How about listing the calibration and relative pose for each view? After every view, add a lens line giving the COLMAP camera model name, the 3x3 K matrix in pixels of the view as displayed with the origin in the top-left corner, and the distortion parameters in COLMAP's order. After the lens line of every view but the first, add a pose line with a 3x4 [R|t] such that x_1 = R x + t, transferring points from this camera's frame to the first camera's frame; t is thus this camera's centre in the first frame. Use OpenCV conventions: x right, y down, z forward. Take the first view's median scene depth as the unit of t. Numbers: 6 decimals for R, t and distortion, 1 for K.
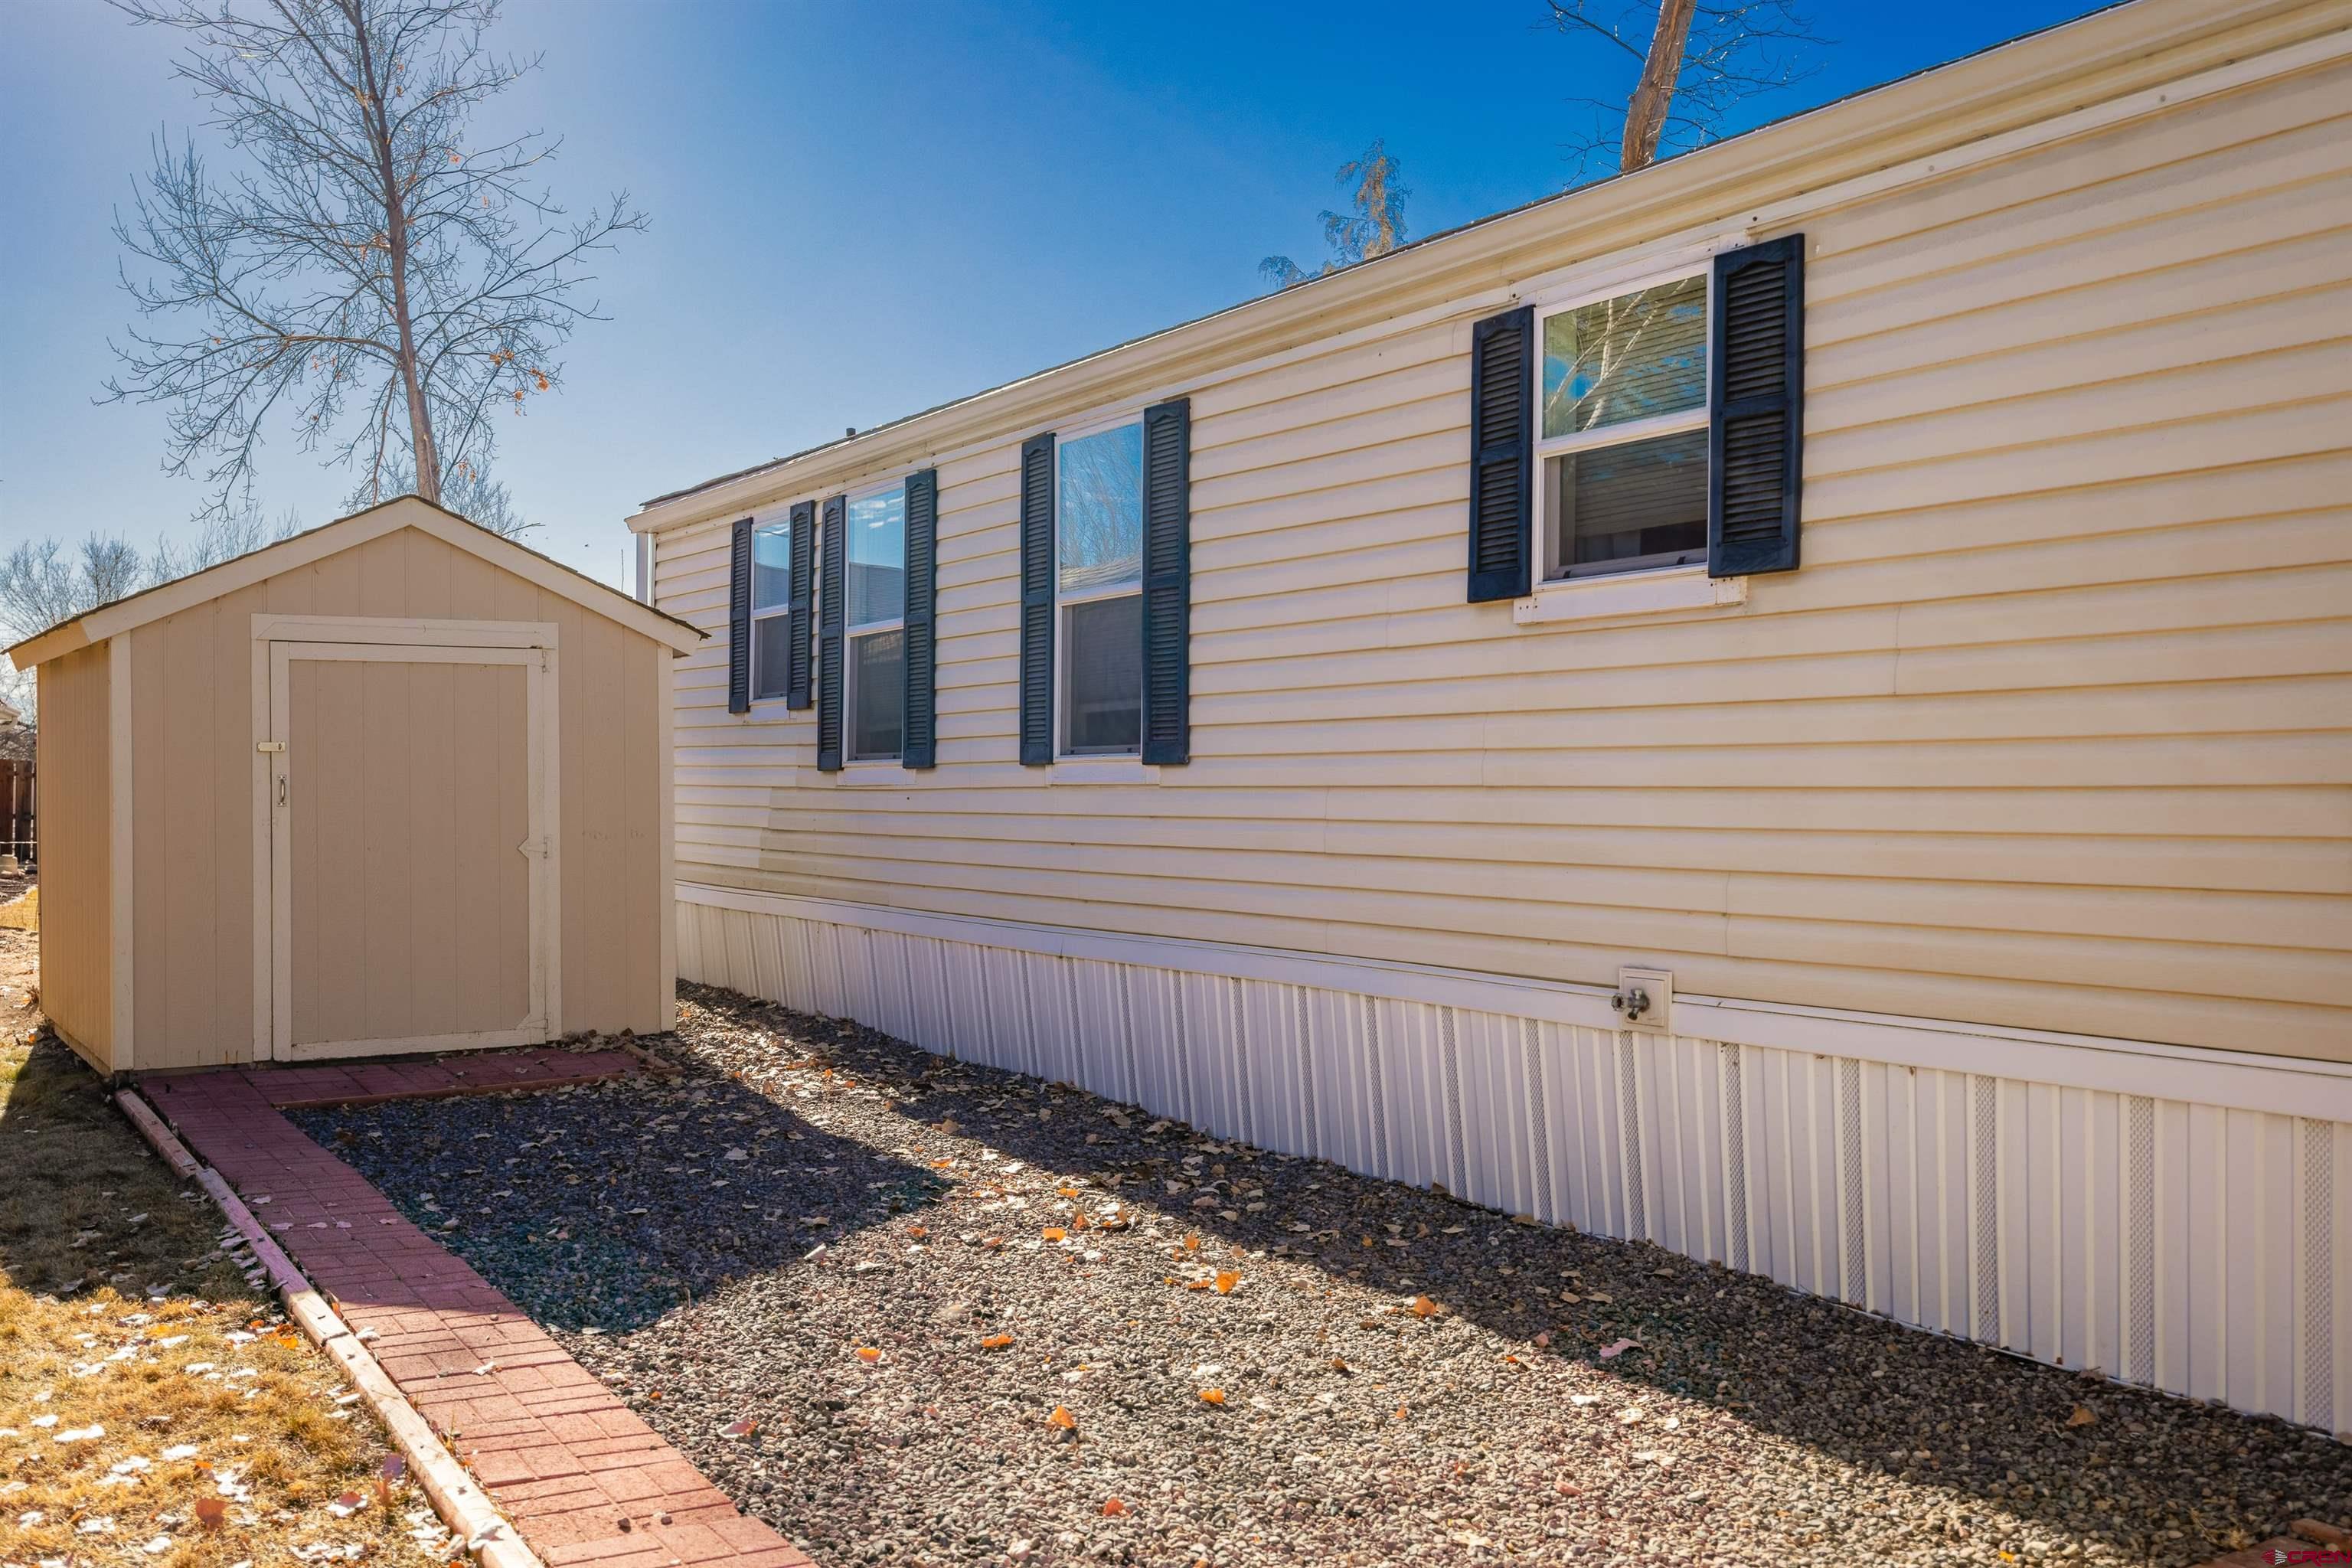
lens RADIAL K [[2338.4, 0, 1190.7], [0, 2338.4, 778.8], [0, 0, 1]] dist [0.002372, 0.000000]
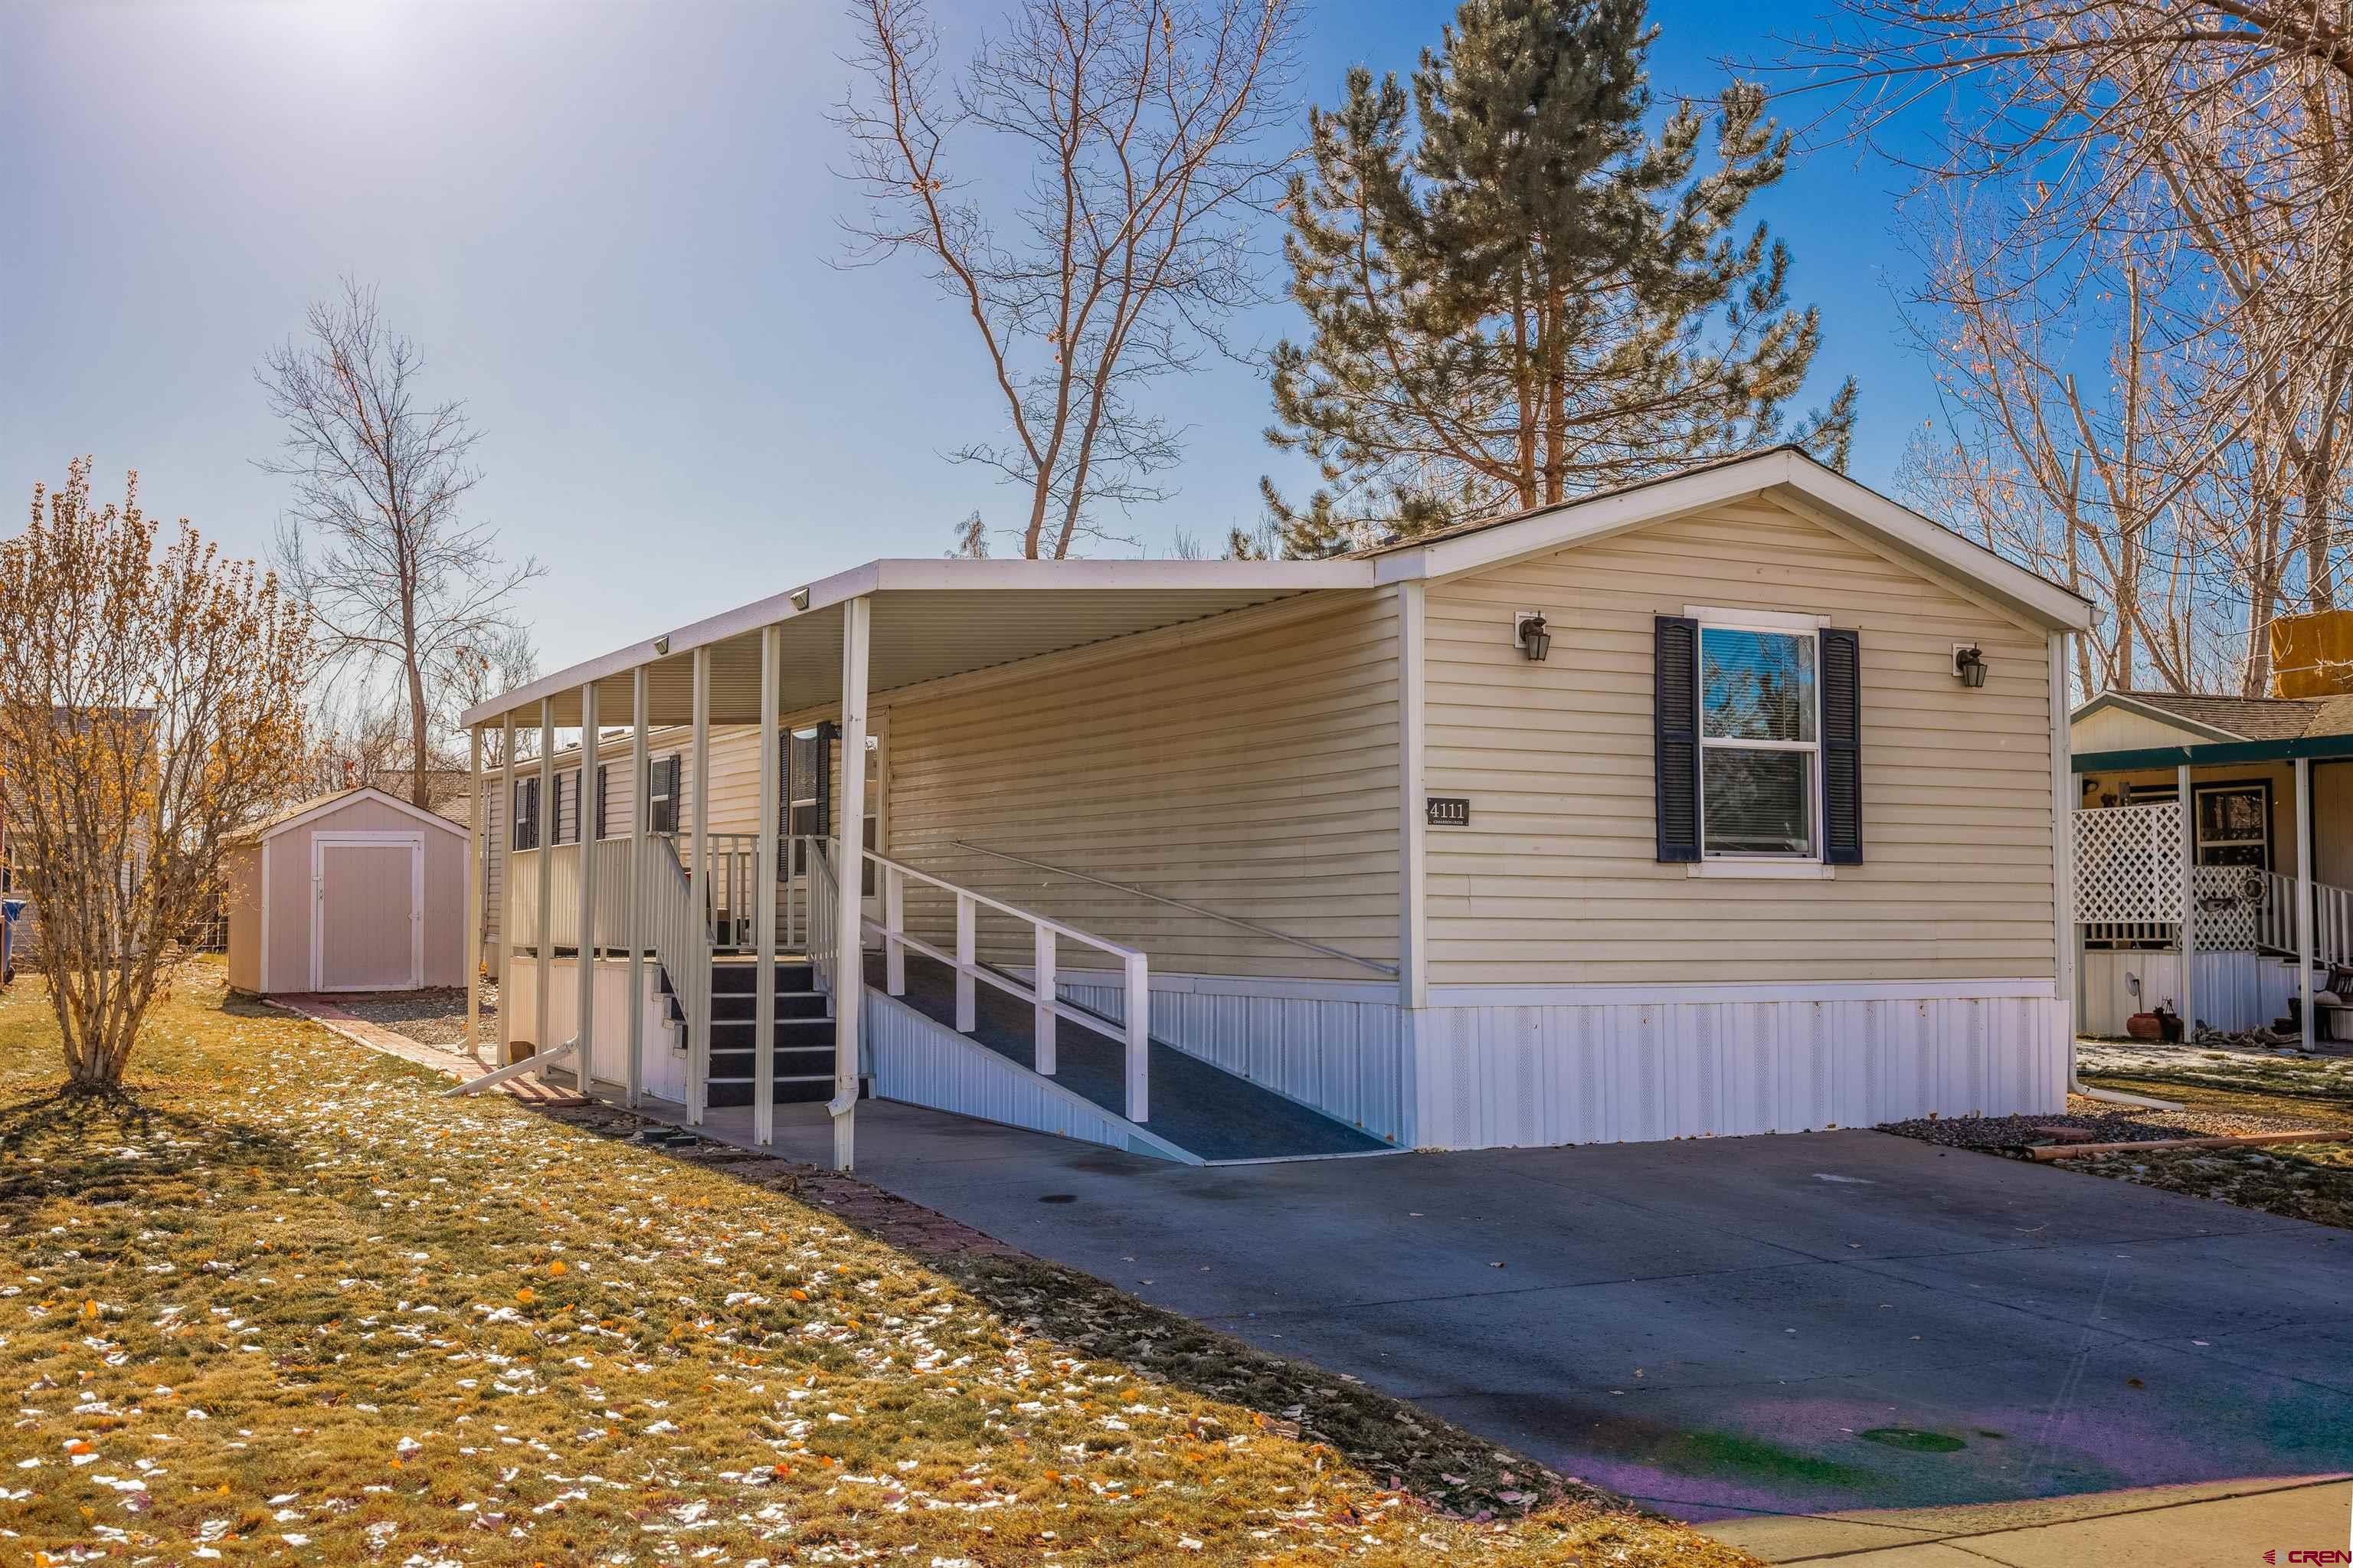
lens RADIAL K [[2339.5, 0, 1164.3], [0, 2339.5, 777.7], [0, 0, 1]] dist [0.002372, 0.000000]
pose [[0.998791, -0.007962, -0.048506, 0.335787], [0.005907, 0.999085, -0.042350, -0.004597], [0.048799, 0.042012, 0.997925, -0.777510]]
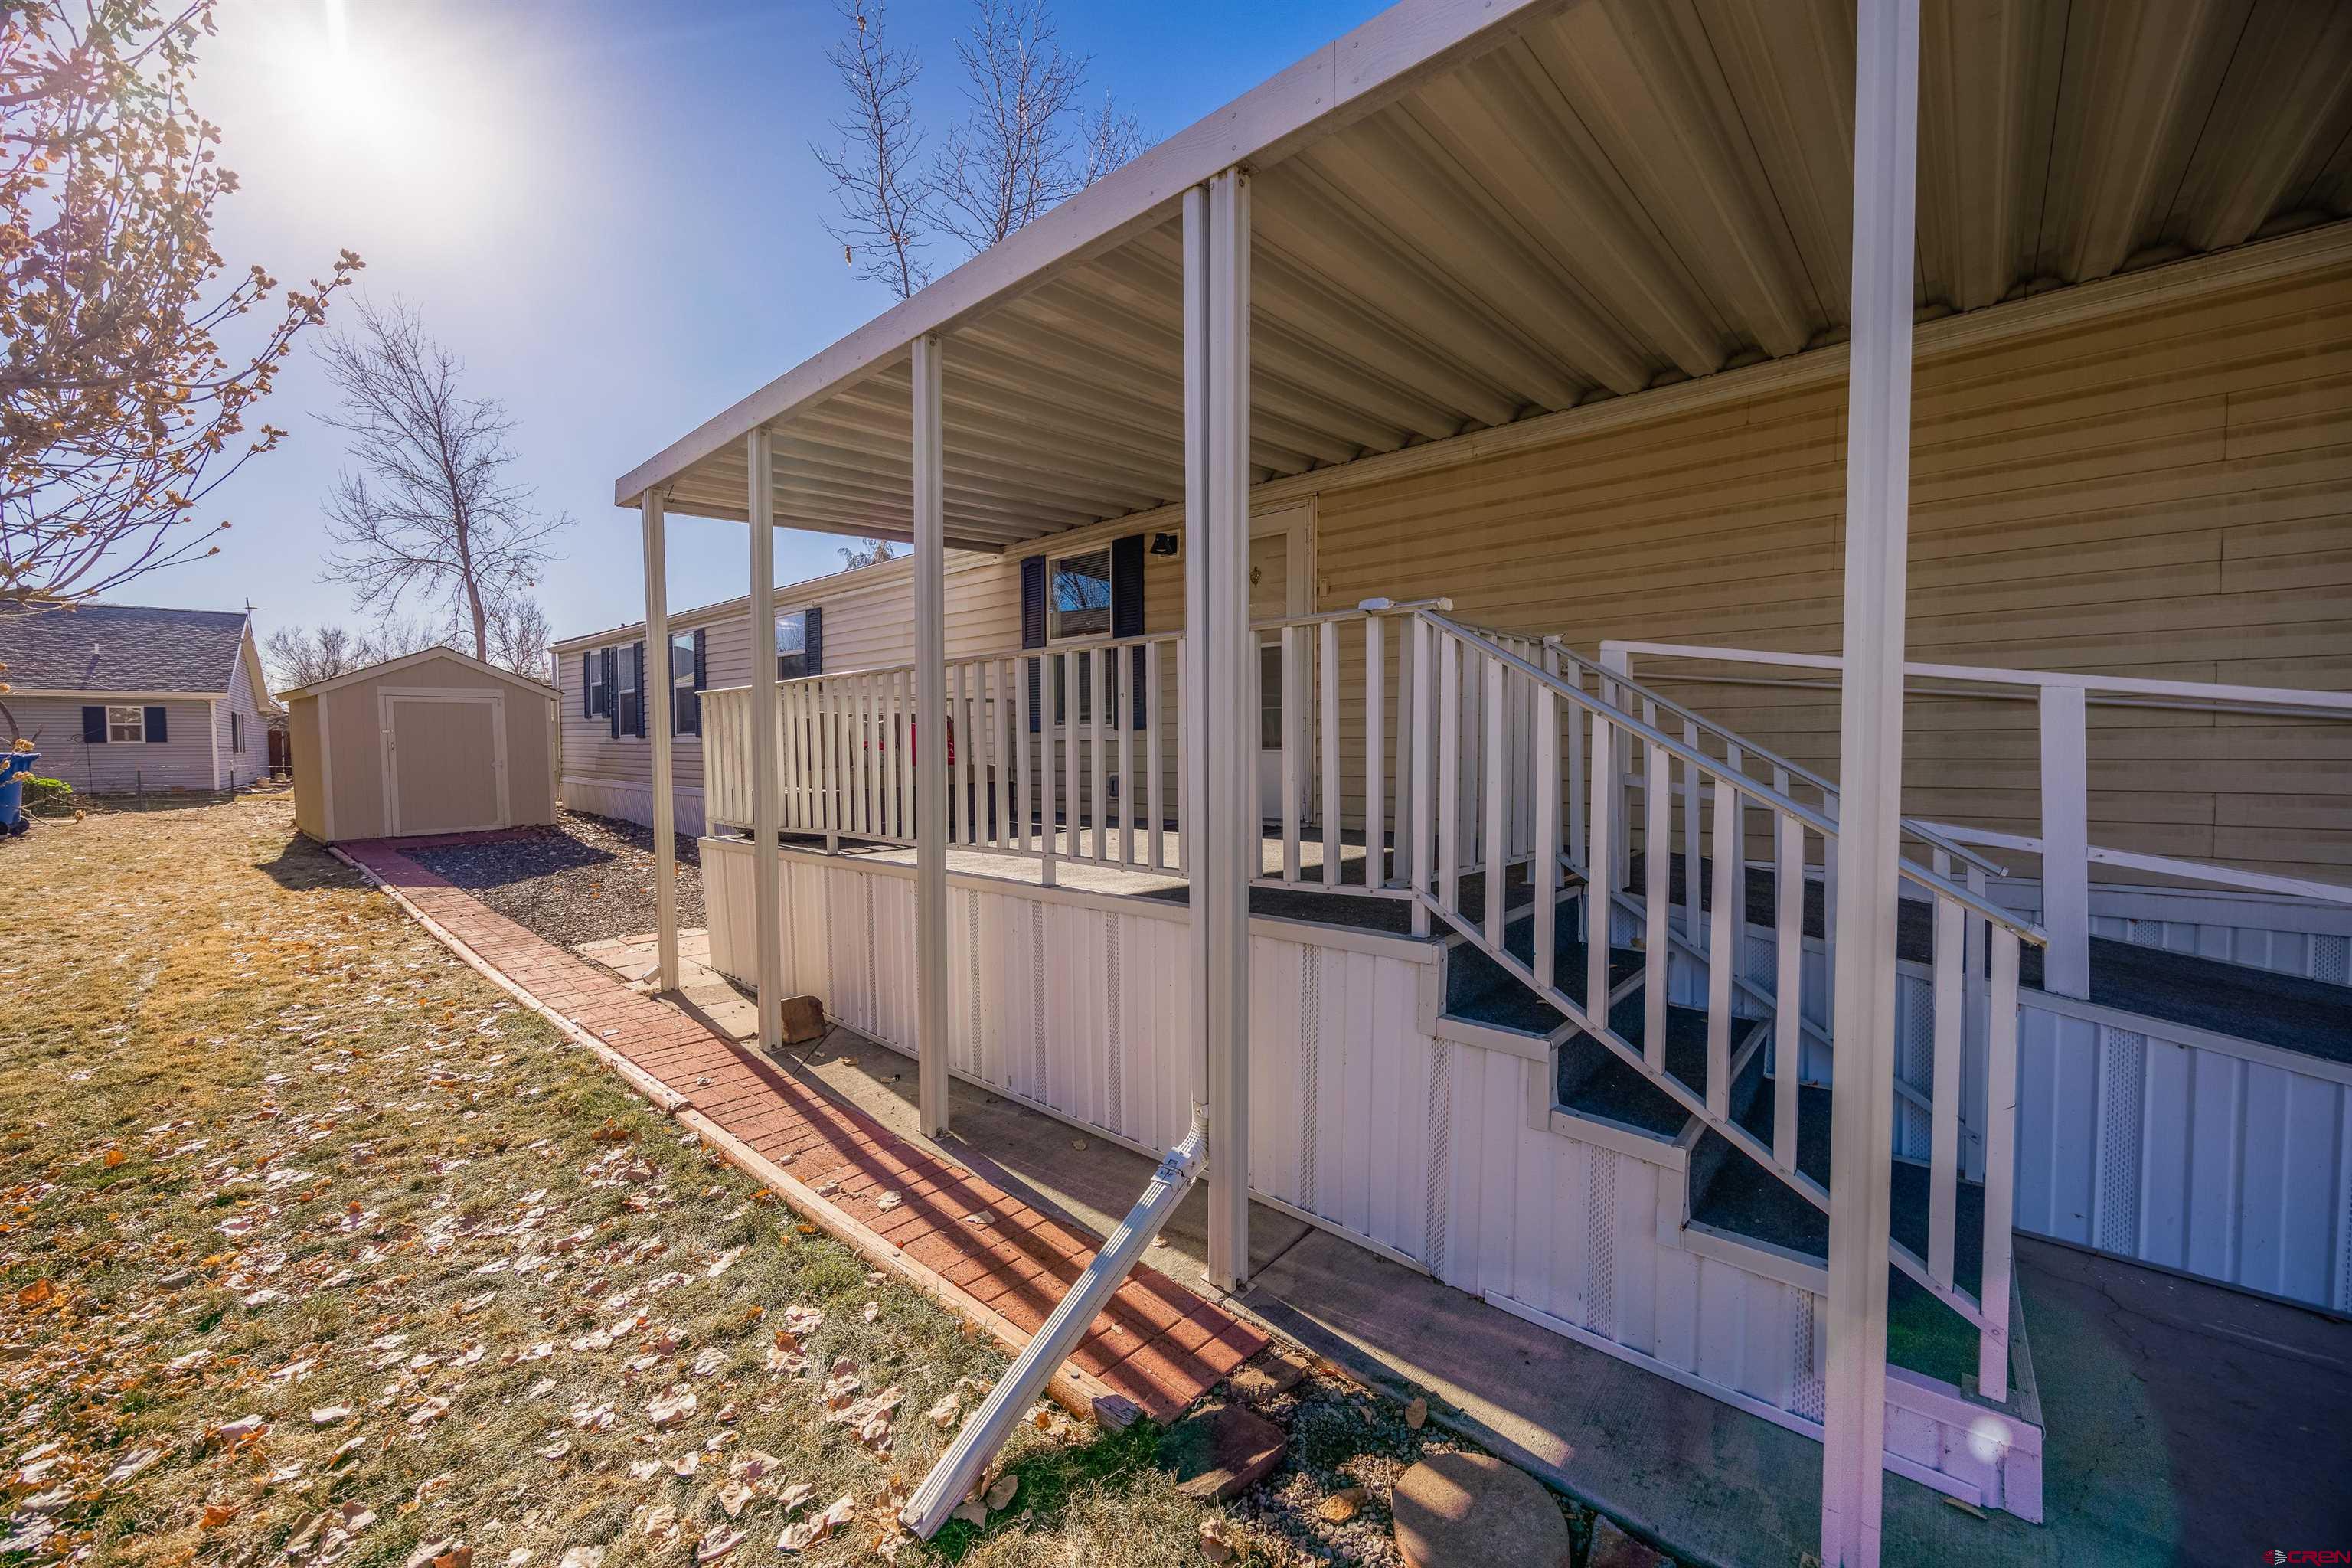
lens RADIAL K [[916.2, 0, 1186.5], [0, 916.2, 784.3], [0, 0, 1]] dist [0.001011, 0.000163]
pose [[0.952095, -0.020278, 0.305130, 0.096861], [0.003710, 0.998491, 0.054782, -0.002963], [-0.305781, -0.051025, 0.950734, -0.188468]]
